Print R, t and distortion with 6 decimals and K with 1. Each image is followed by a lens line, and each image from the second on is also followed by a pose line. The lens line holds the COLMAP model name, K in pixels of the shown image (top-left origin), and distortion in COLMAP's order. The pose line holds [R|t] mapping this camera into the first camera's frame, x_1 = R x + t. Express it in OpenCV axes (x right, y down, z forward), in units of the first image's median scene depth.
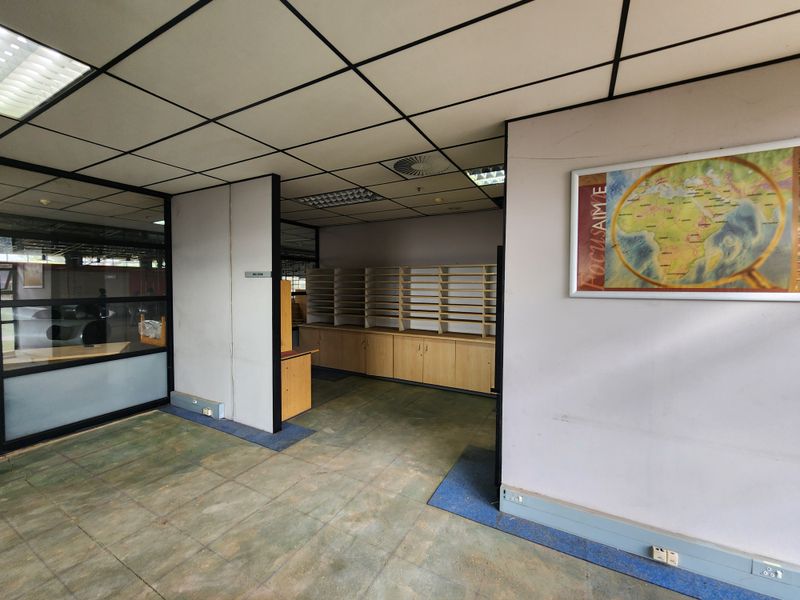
lens RADIAL K [[327.3, 0, 400.7], [0, 327.3, 295.2], [0, 0, 1]] dist [0.001512, 0.000075]
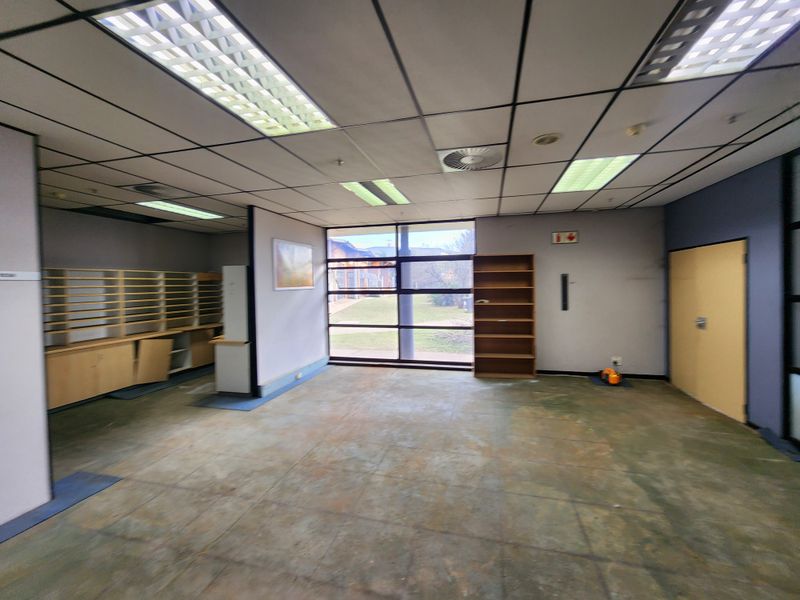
lens RADIAL K [[327.3, 0, 402.6], [0, 327.3, 297.2], [0, 0, 1]] dist [0.001512, 0.000075]
pose [[-0.250975, -0.030670, 0.967507, -1.458738], [0.043957, 0.998106, 0.043043, -0.014251], [-0.966995, 0.053331, -0.249152, 0.487530]]
